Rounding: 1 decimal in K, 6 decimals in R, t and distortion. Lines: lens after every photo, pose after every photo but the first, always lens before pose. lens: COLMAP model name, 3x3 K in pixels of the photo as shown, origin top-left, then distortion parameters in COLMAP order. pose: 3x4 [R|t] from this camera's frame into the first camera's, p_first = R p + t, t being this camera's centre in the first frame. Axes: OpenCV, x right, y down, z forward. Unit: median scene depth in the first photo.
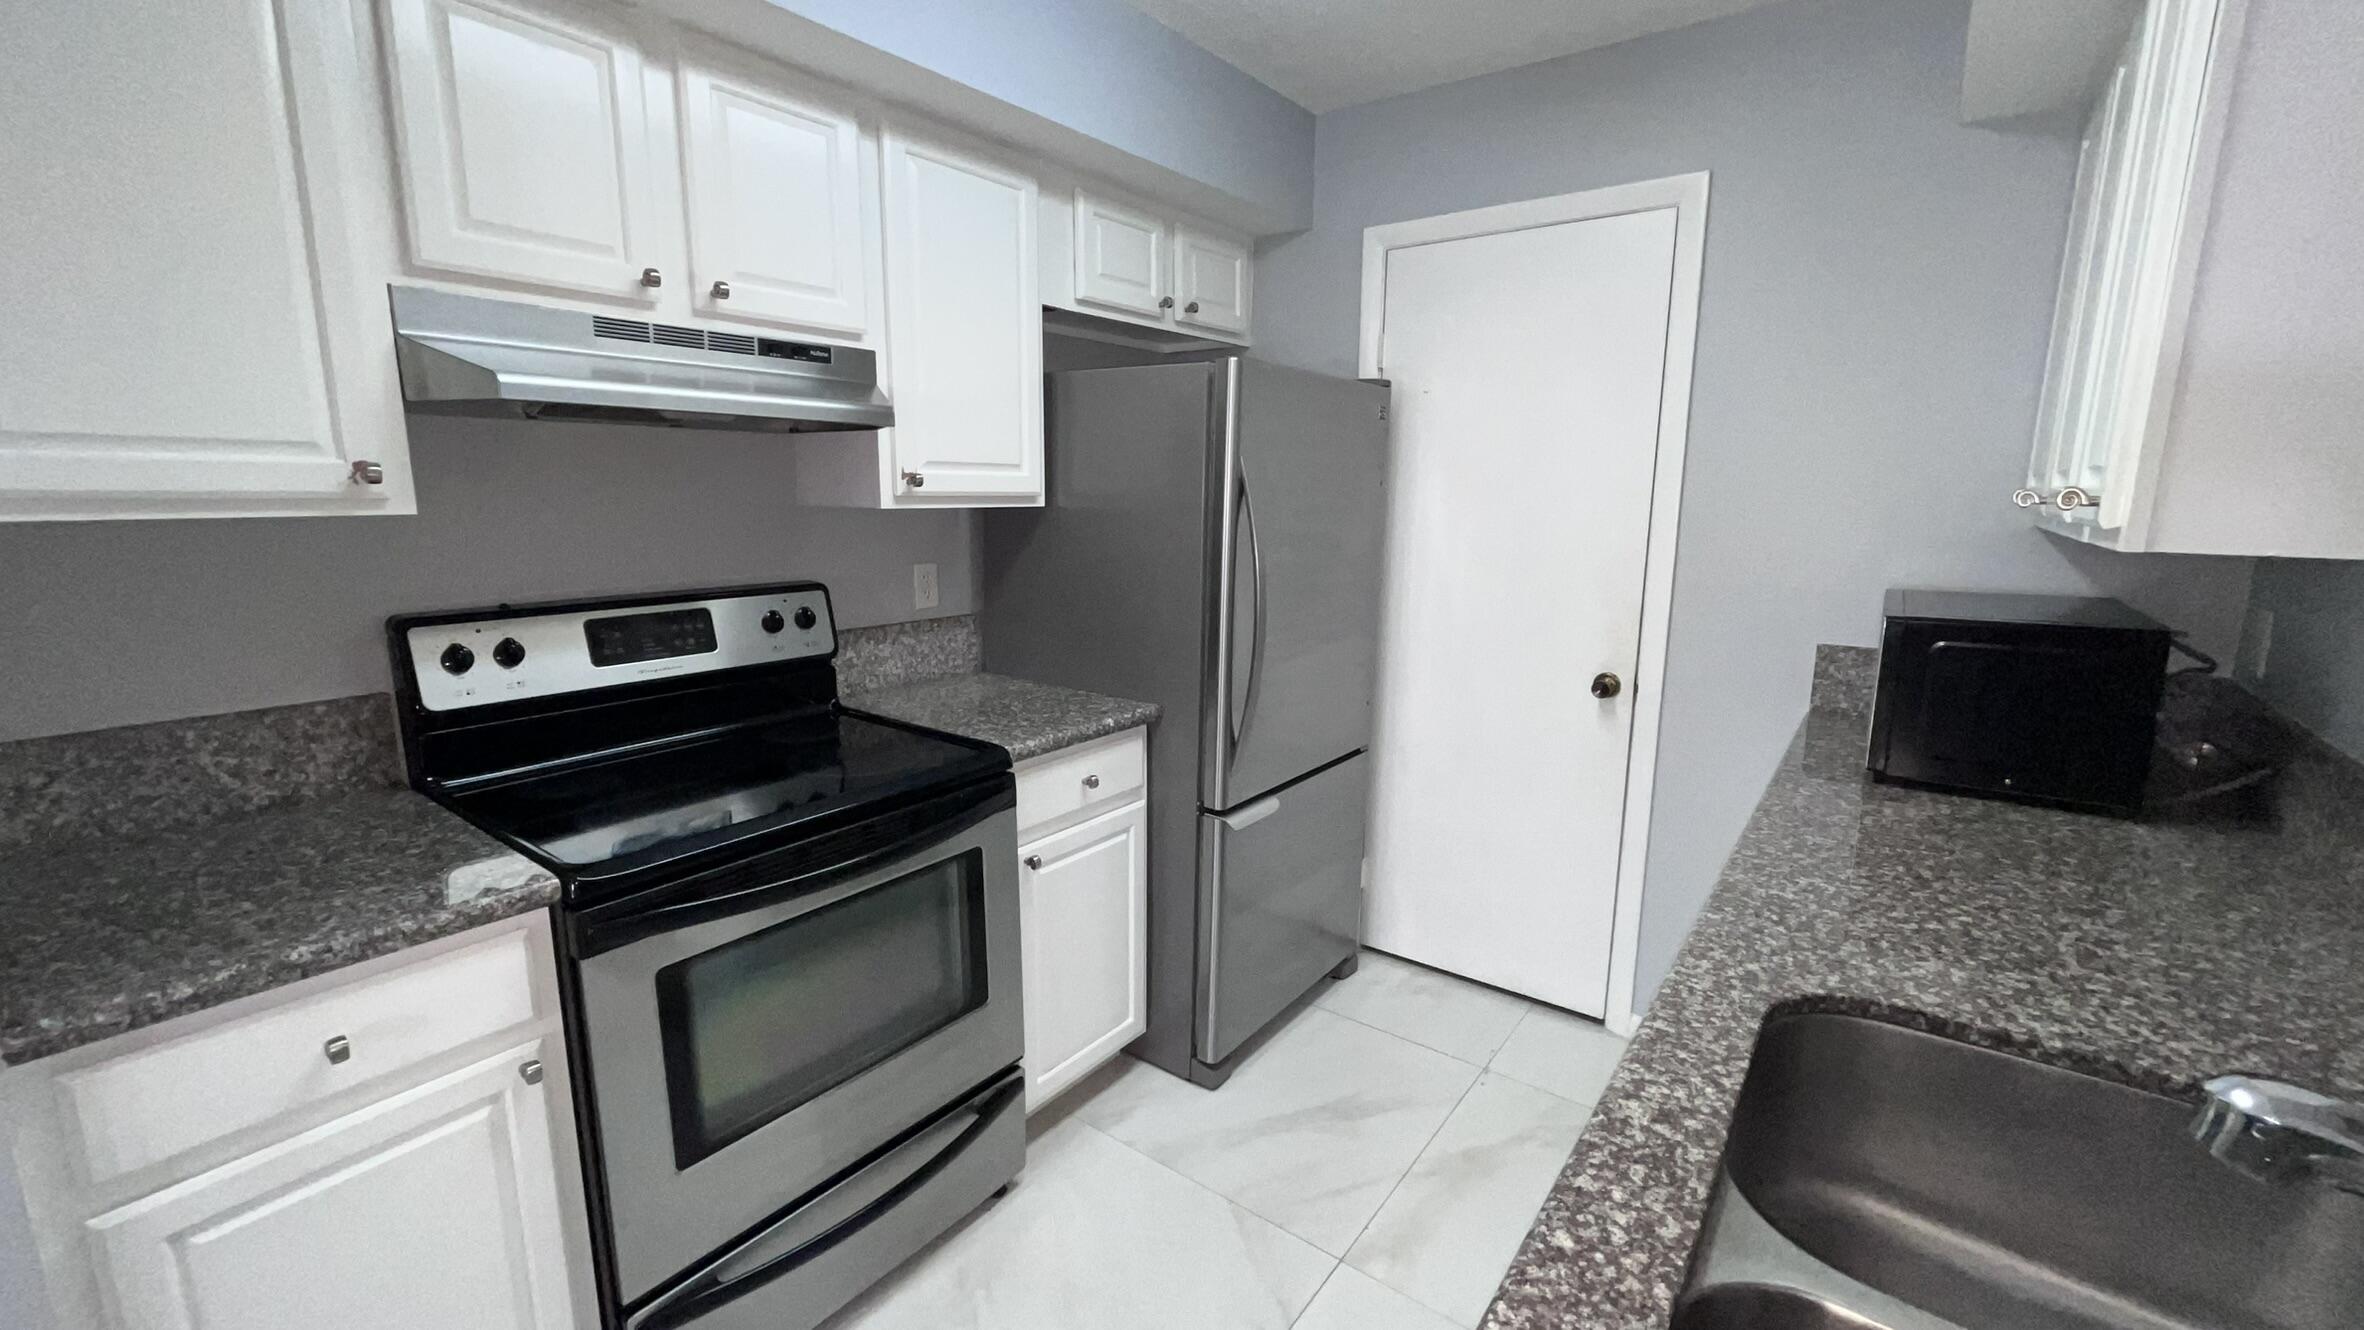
lens RADIAL K [[958.6, 0, 1182.0], [0, 958.6, 665.0], [0, 0, 1]] dist [-0.001327, -0.000231]
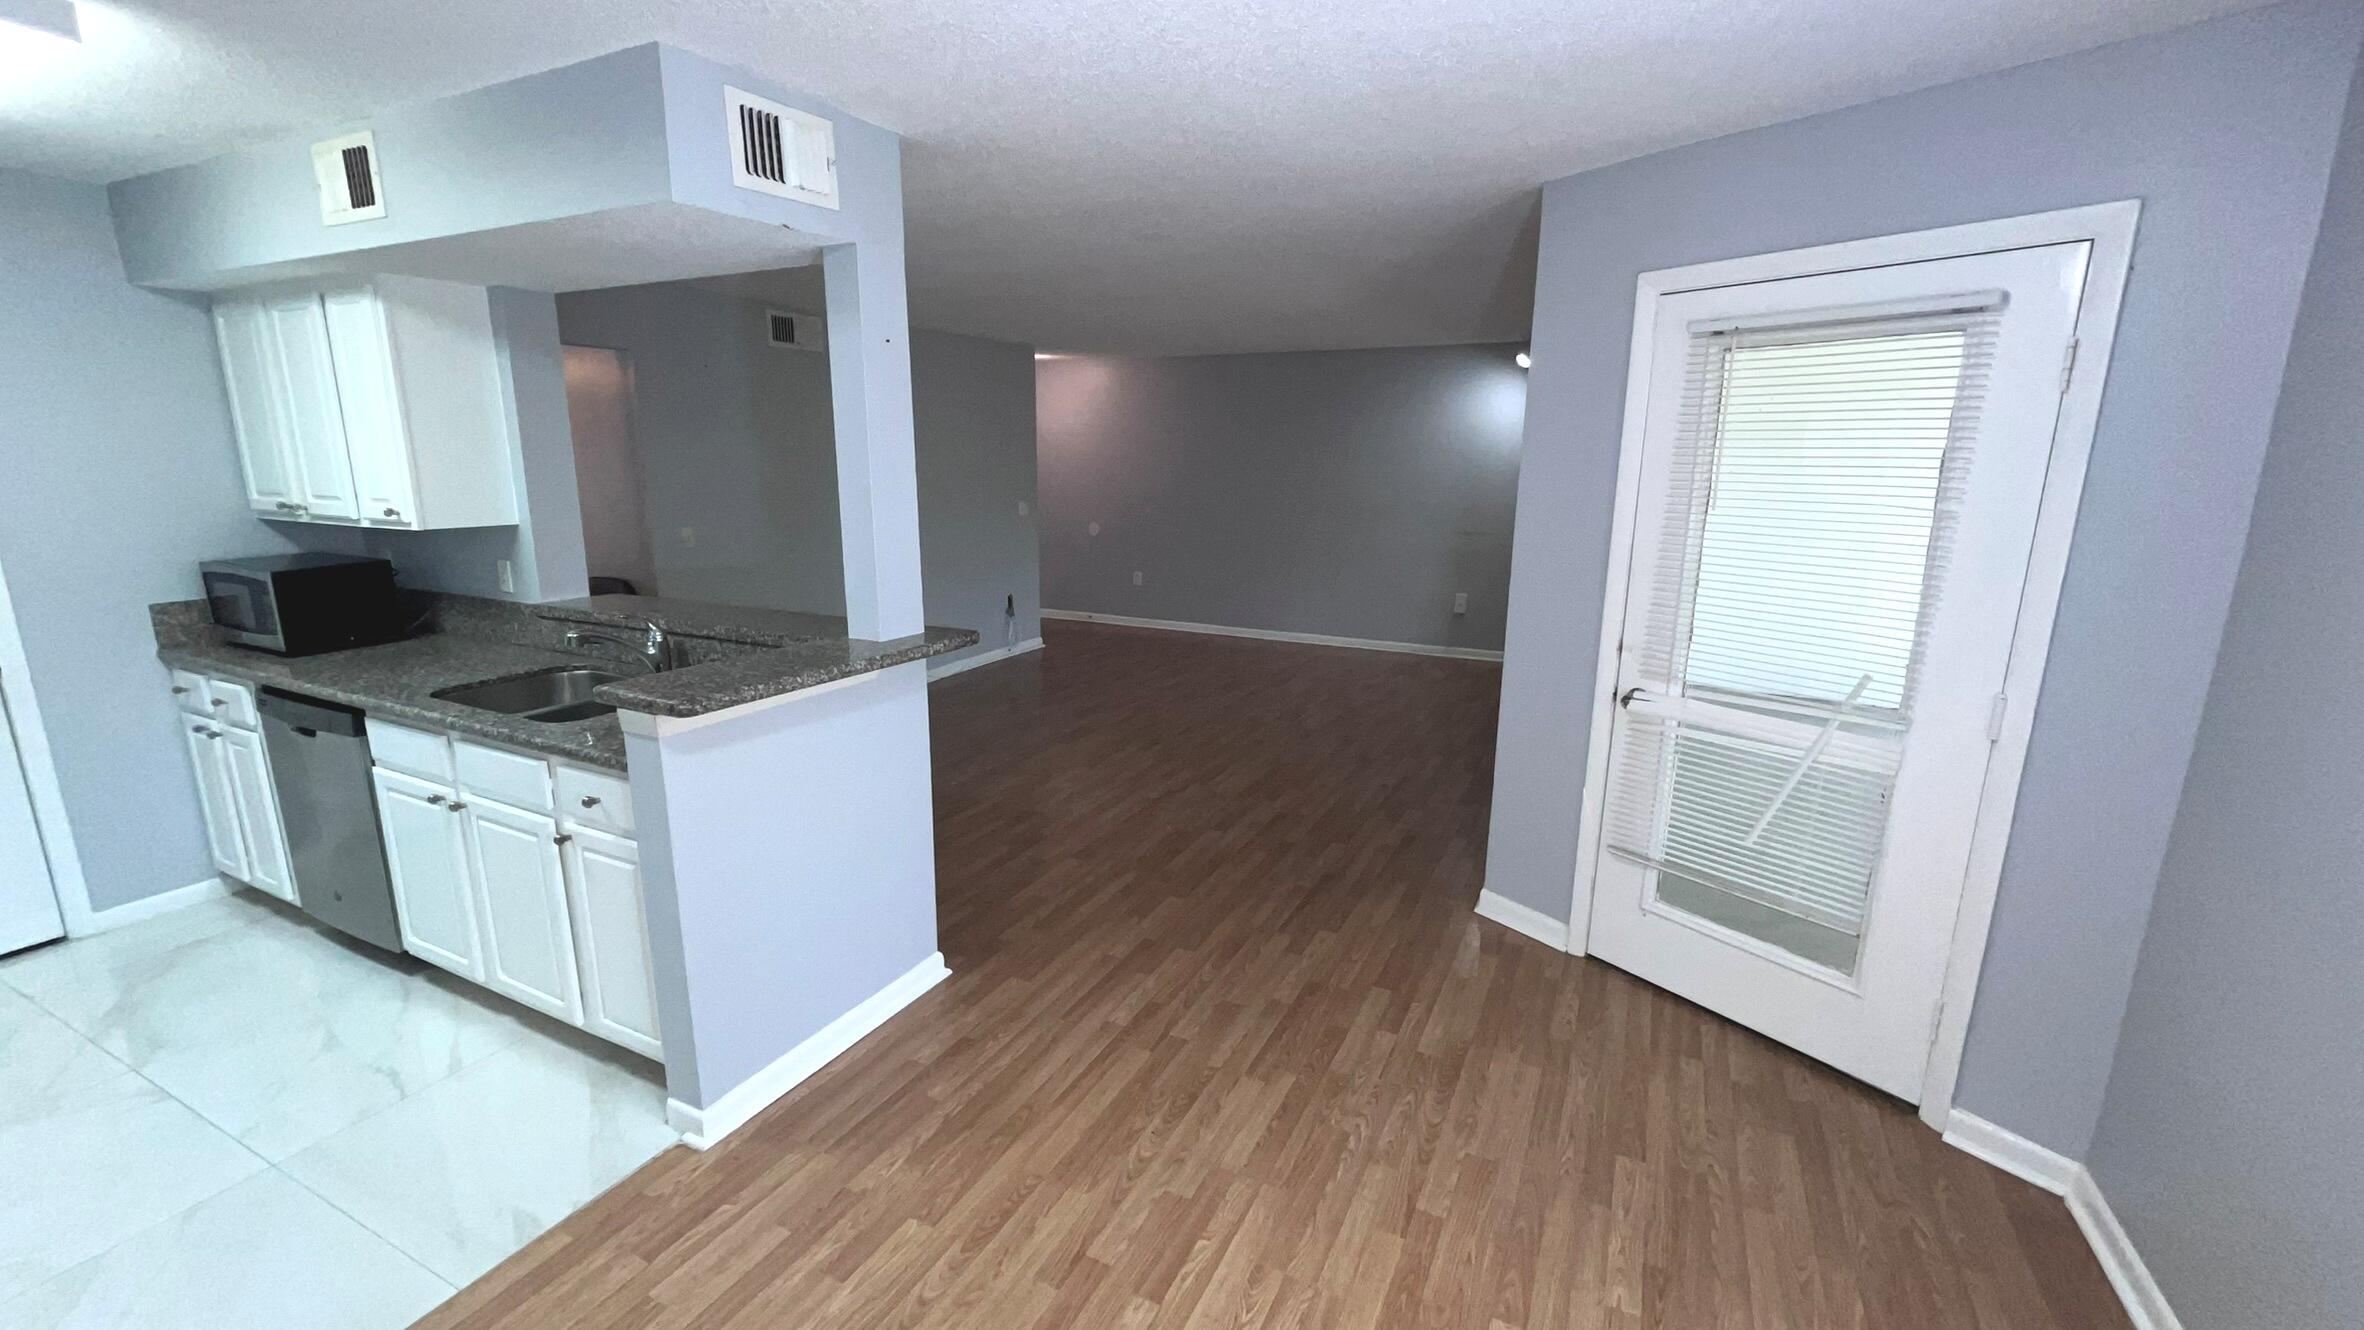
lens RADIAL K [[958.6, 0, 1182.0], [0, 958.6, 665.0], [0, 0, 1]] dist [-0.001327, -0.000231]
pose [[-0.187392, -0.220632, 0.957186, -1.277005], [0.172130, 0.951995, 0.253134, -0.037392], [-0.967086, 0.212196, -0.140419, -0.404992]]
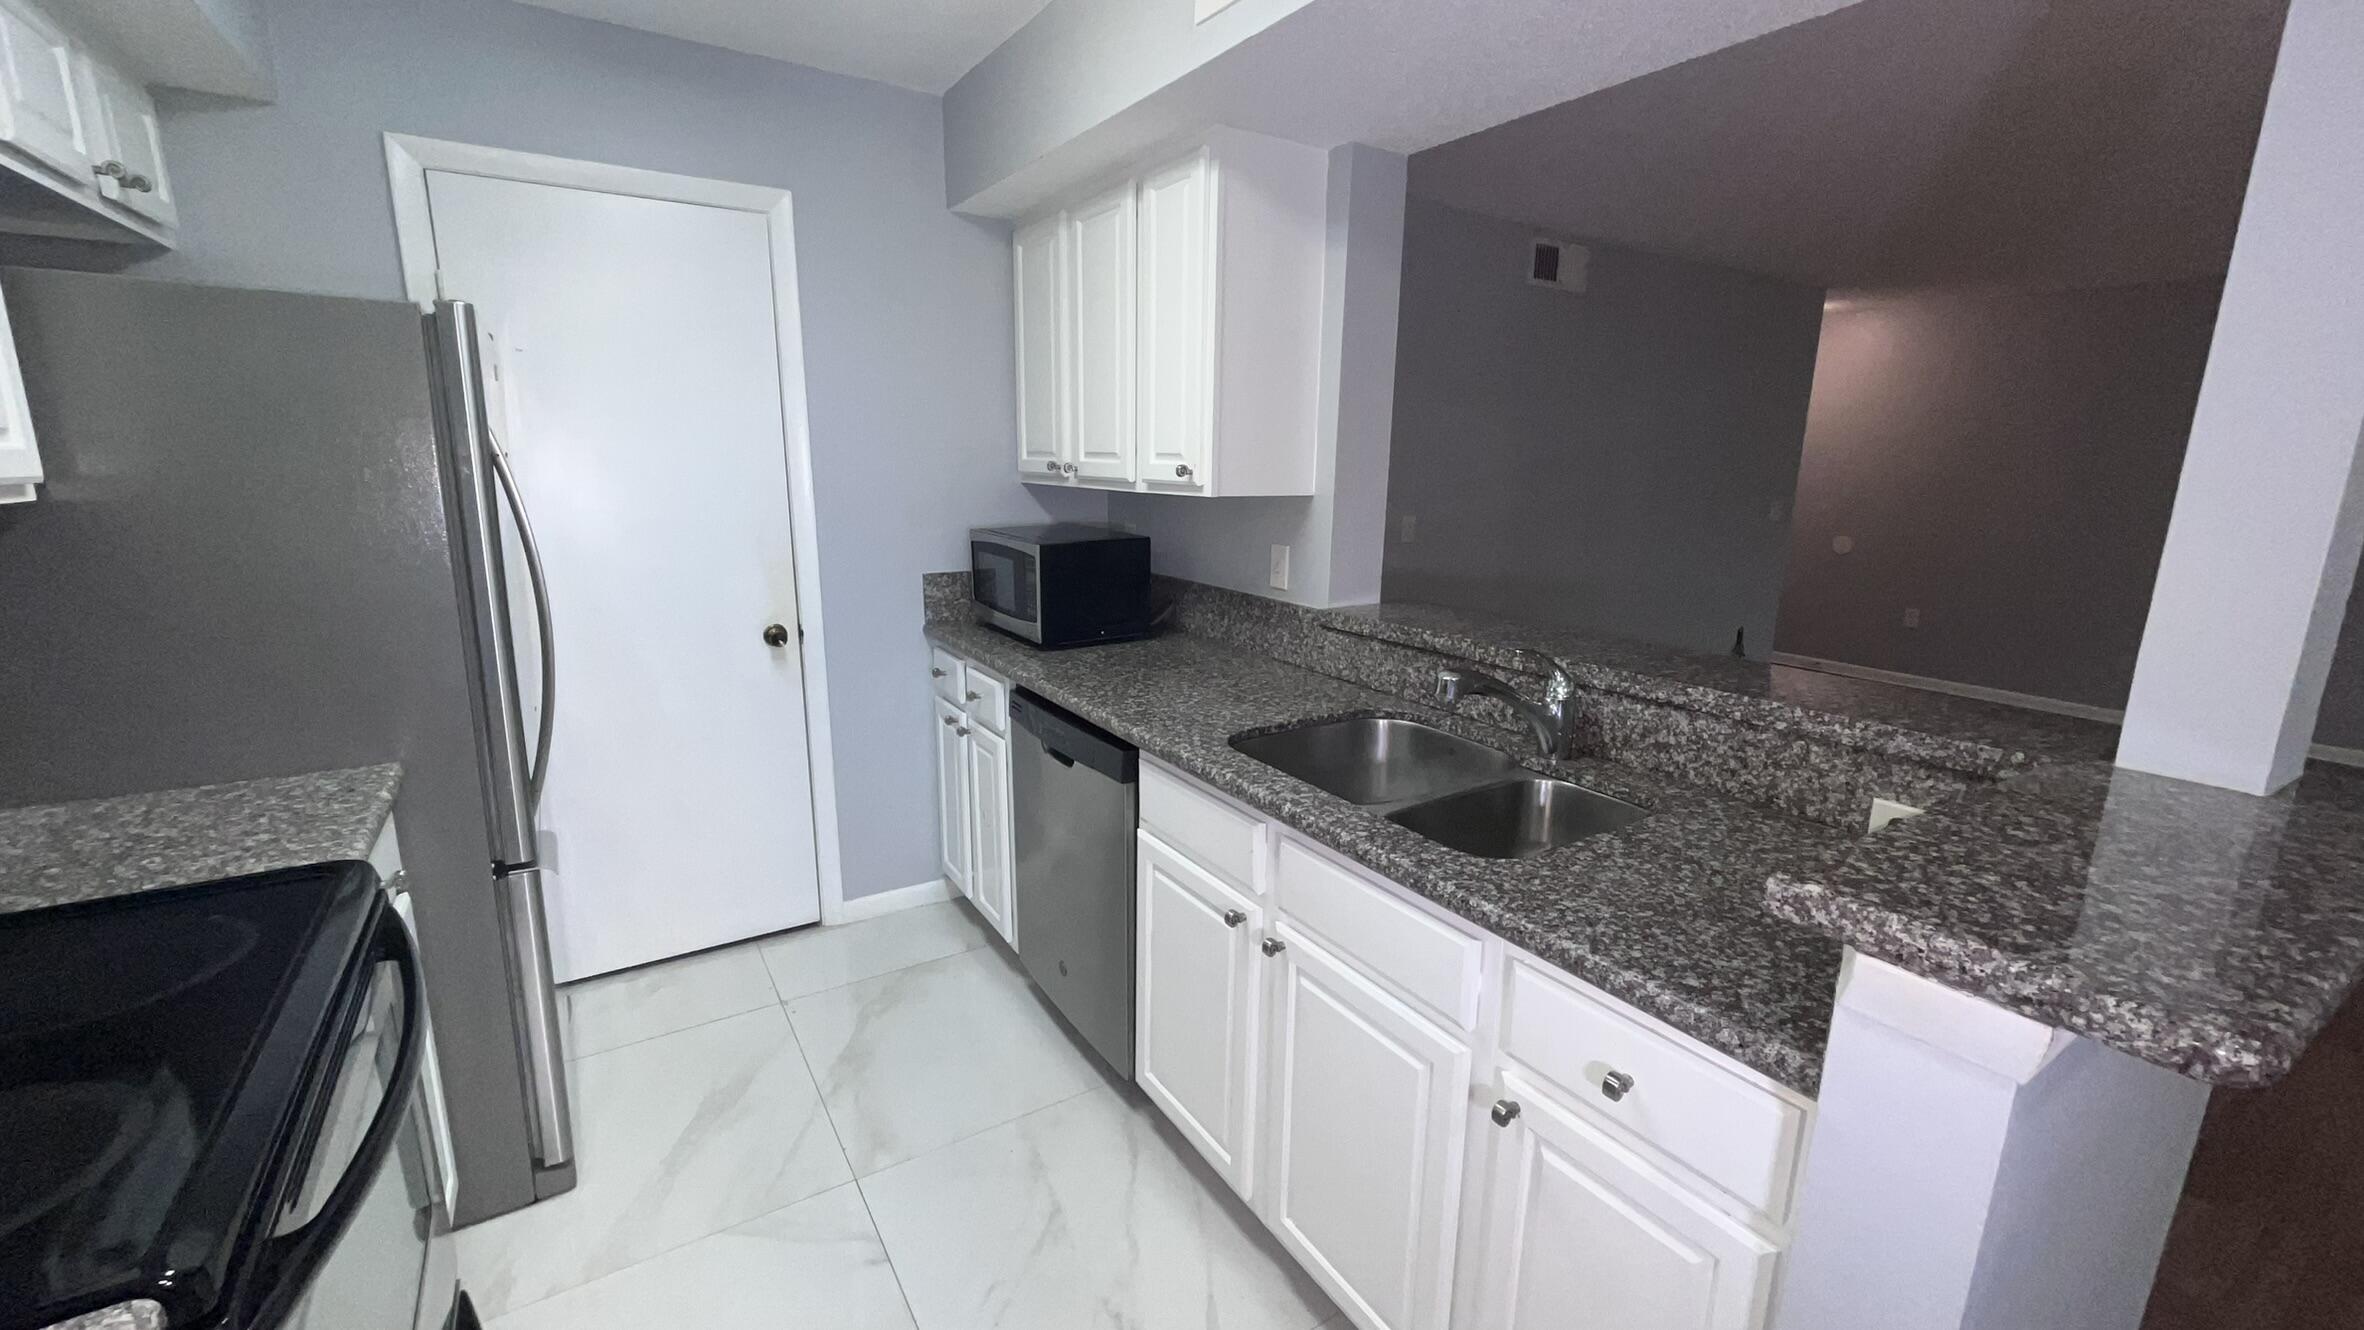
lens RADIAL K [[956.7, 0, 1182.8], [0, 956.7, 663.8], [0, 0, 1]] dist [-0.002651, -0.000571]
pose [[0.343748, -0.203942, 0.916649, -0.553458], [0.163003, 0.974273, 0.155636, -0.055688], [-0.924807, 0.095918, 0.368147, 0.189739]]
